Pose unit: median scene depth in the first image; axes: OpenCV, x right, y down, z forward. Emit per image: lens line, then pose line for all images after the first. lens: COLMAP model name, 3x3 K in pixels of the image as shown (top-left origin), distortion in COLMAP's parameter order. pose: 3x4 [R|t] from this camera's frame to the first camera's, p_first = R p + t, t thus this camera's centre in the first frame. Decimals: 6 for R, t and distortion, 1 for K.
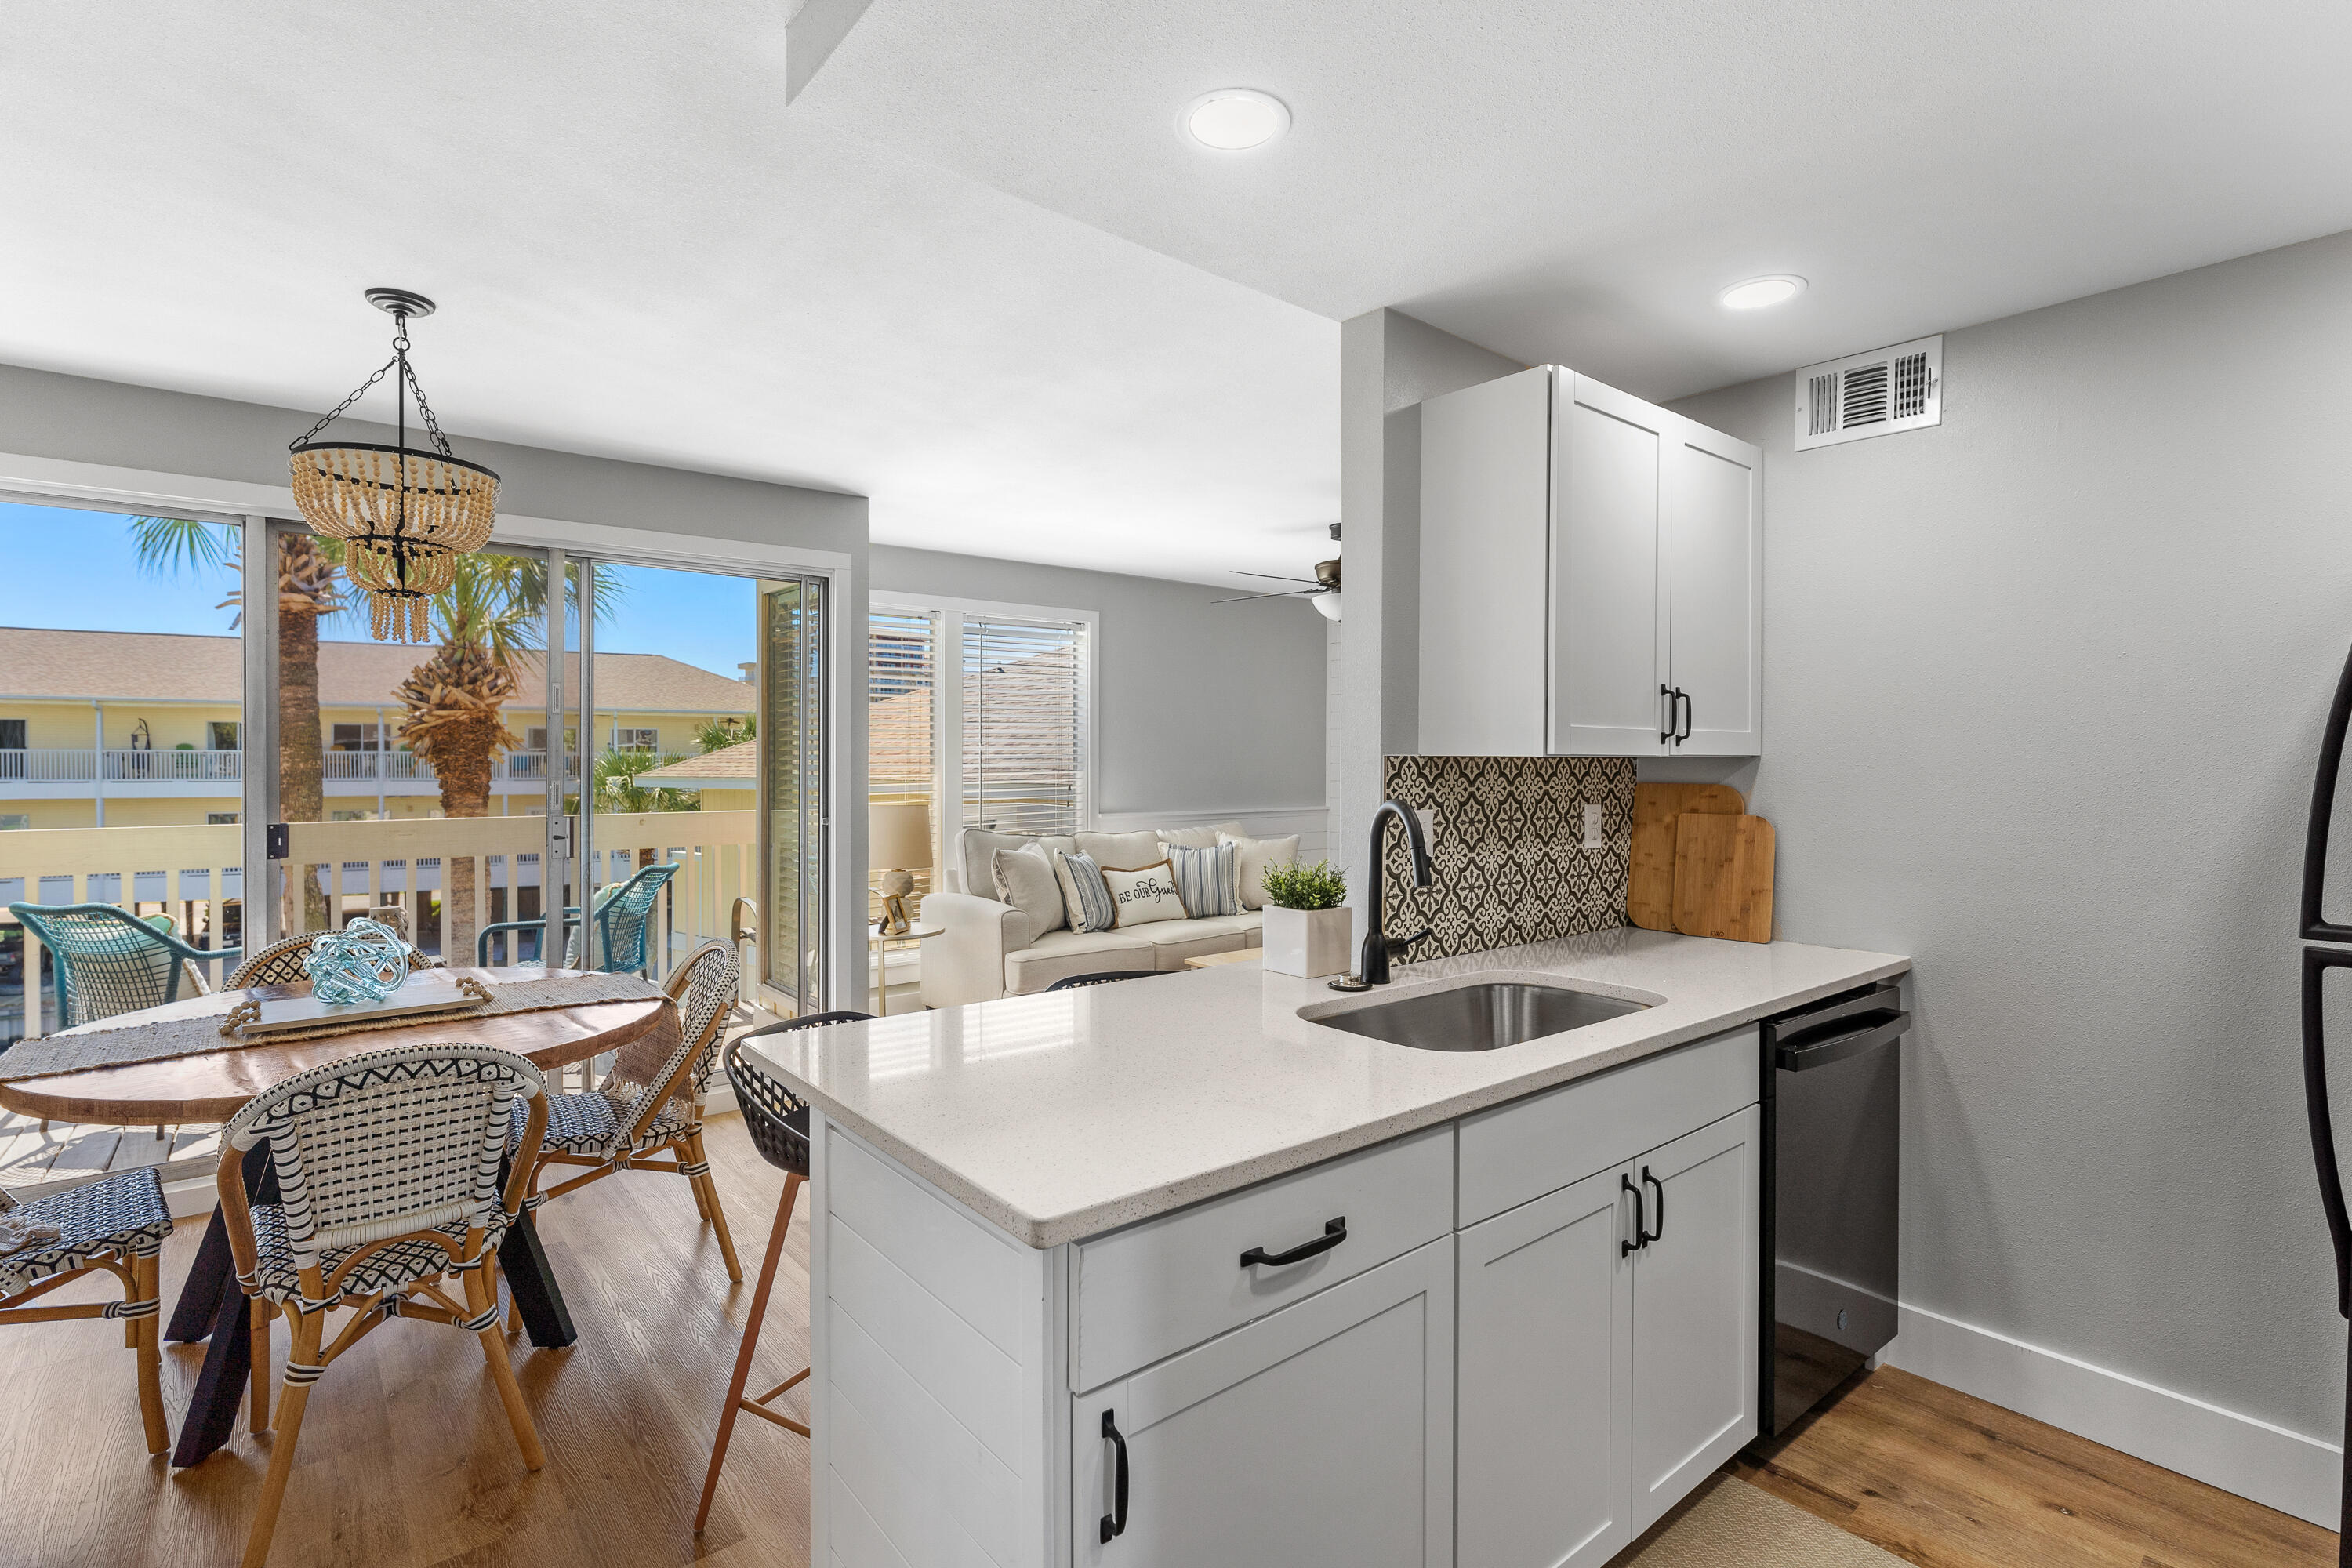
lens RADIAL K [[1105.2, 0, 1176.0], [0, 1105.2, 769.7], [0, 0, 1]] dist [-0.004984, -0.000046]
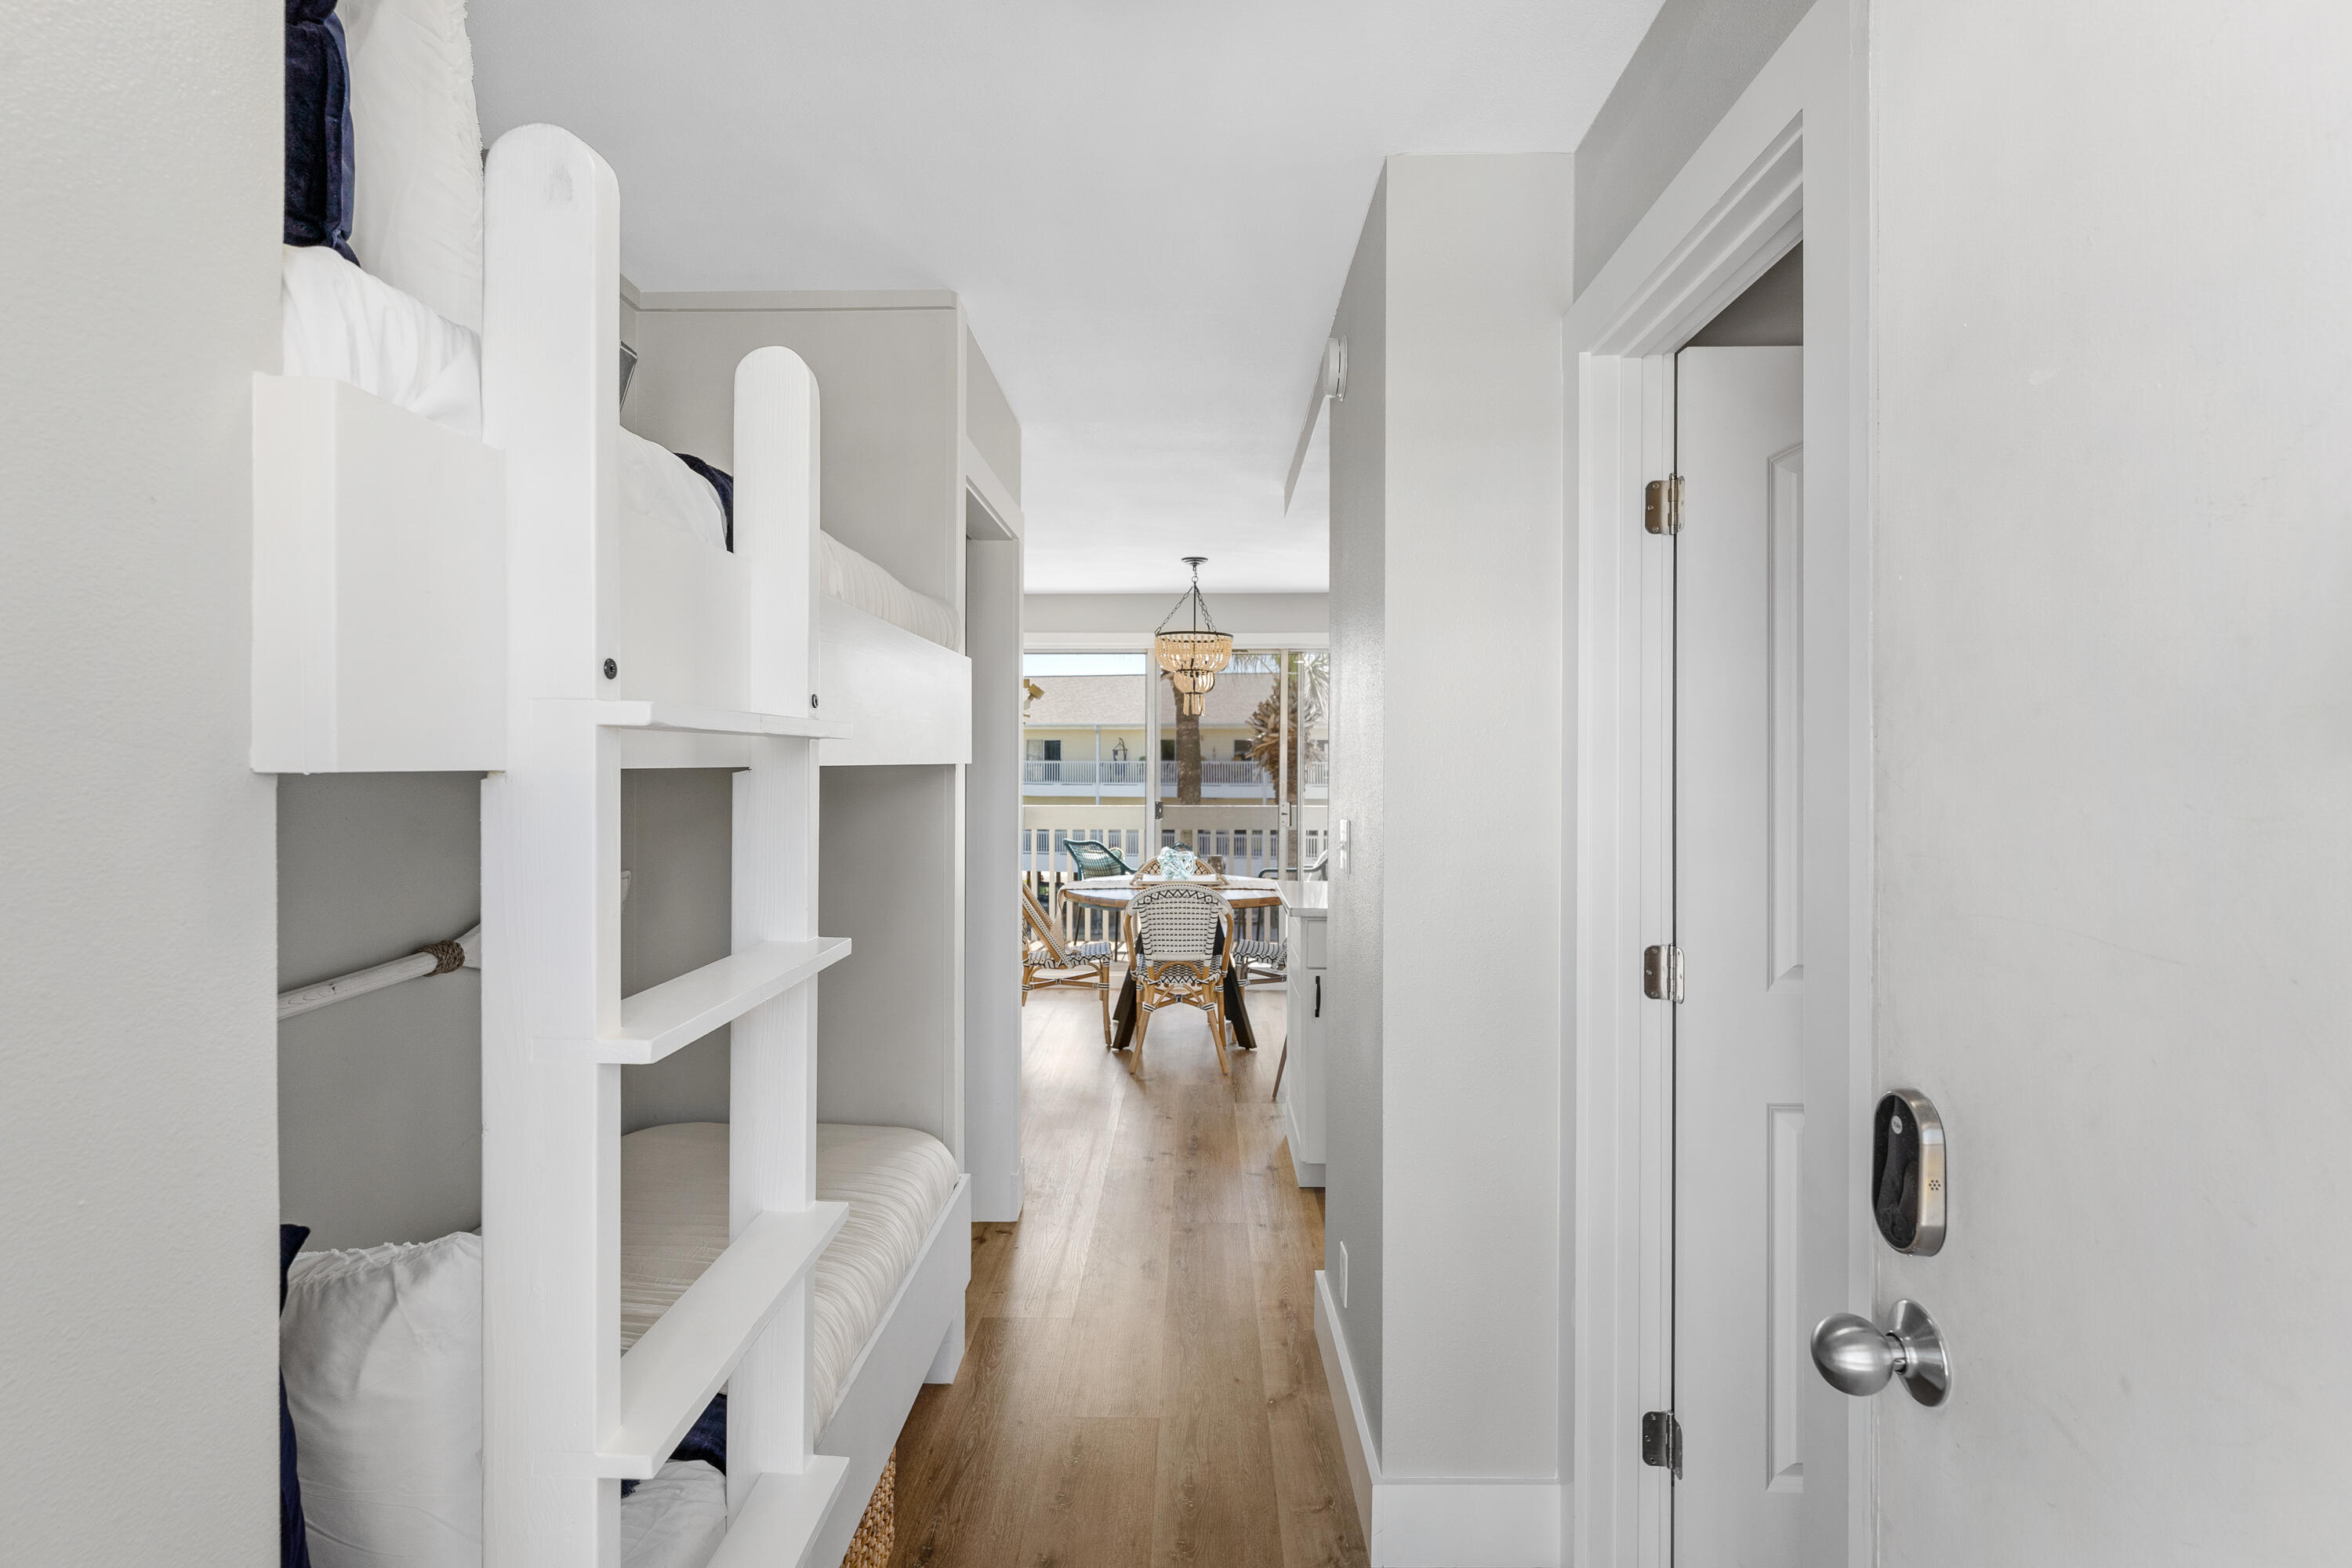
lens RADIAL K [[1132.7, 0, 1225.7], [0, 1132.7, 789.3], [0, 0, 1]] dist [0.000596, 0.001426]
pose [[0.788418, 0.014277, -0.614974, 0.331419], [-0.009510, 0.999894, 0.011020, 0.002058], [0.615067, -0.002840, 0.788470, -0.332690]]
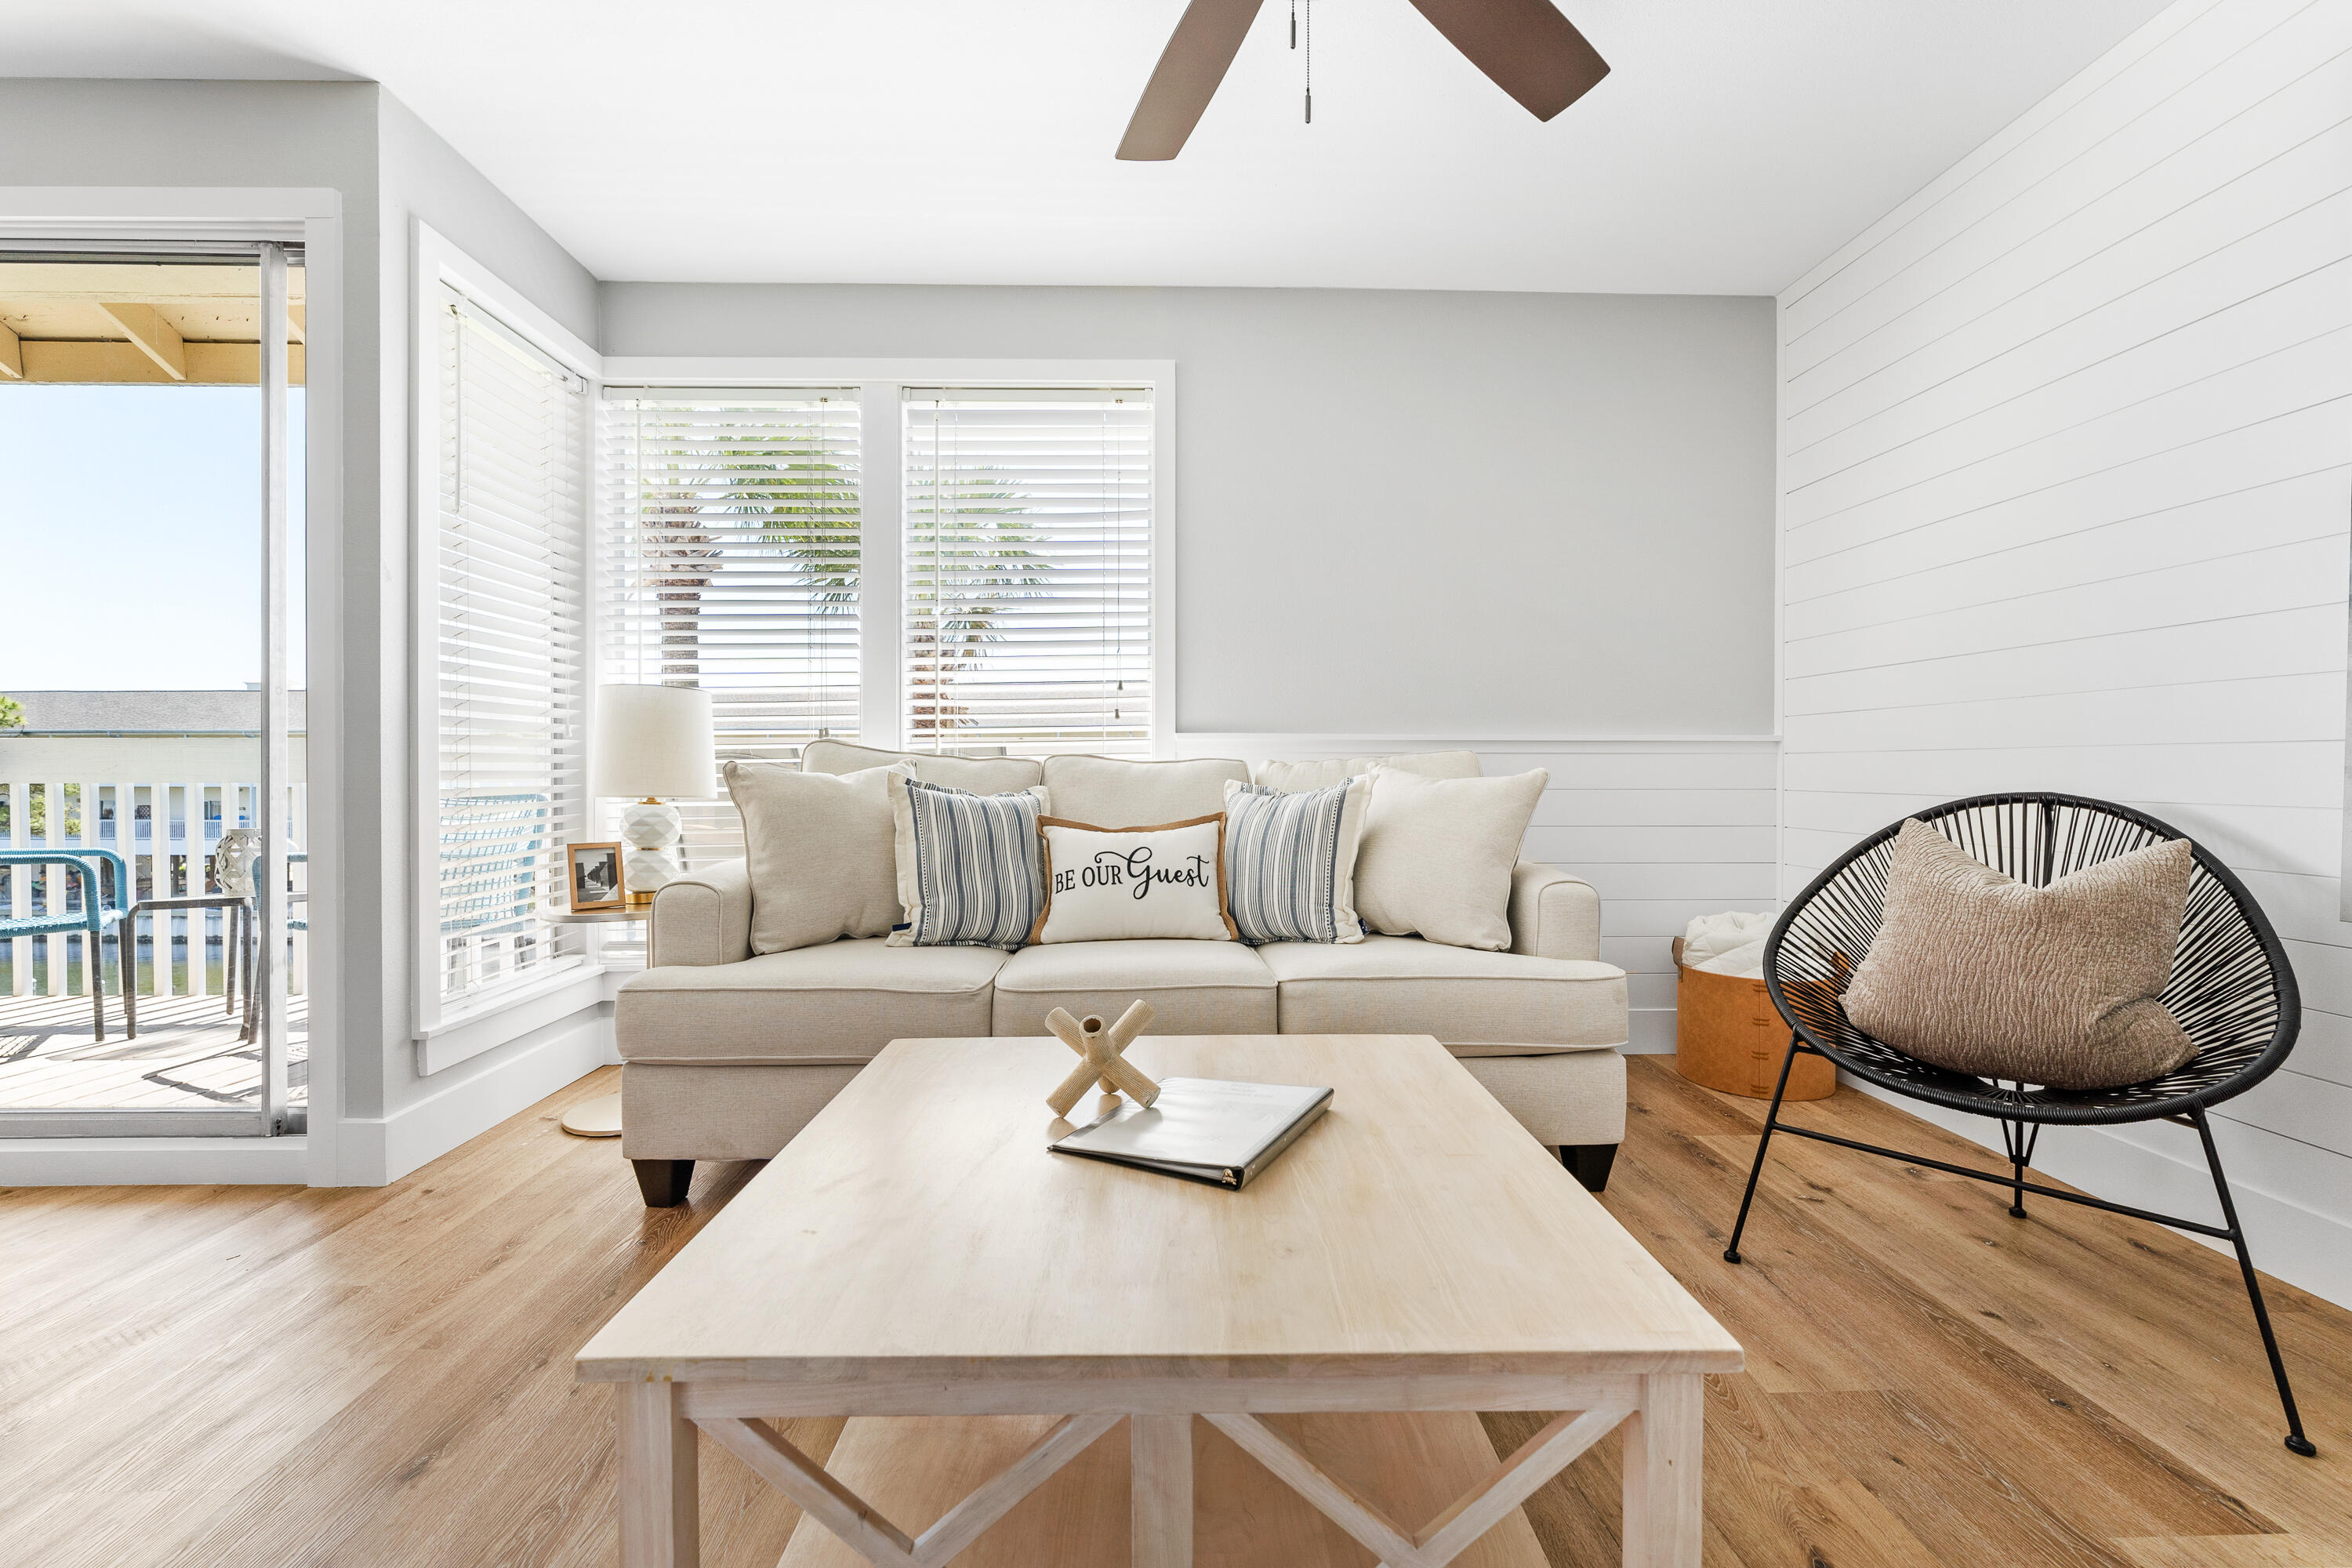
lens RADIAL K [[1008.0, 0, 1163.1], [0, 1008.0, 776.2], [0, 0, 1]] dist [-0.004917, 0.001659]
pose [[0.788914, -0.002123, -0.614500, 0.279005], [-0.003342, 0.999964, -0.007745, 0.078922], [0.614494, 0.008164, 0.788879, 0.737936]]
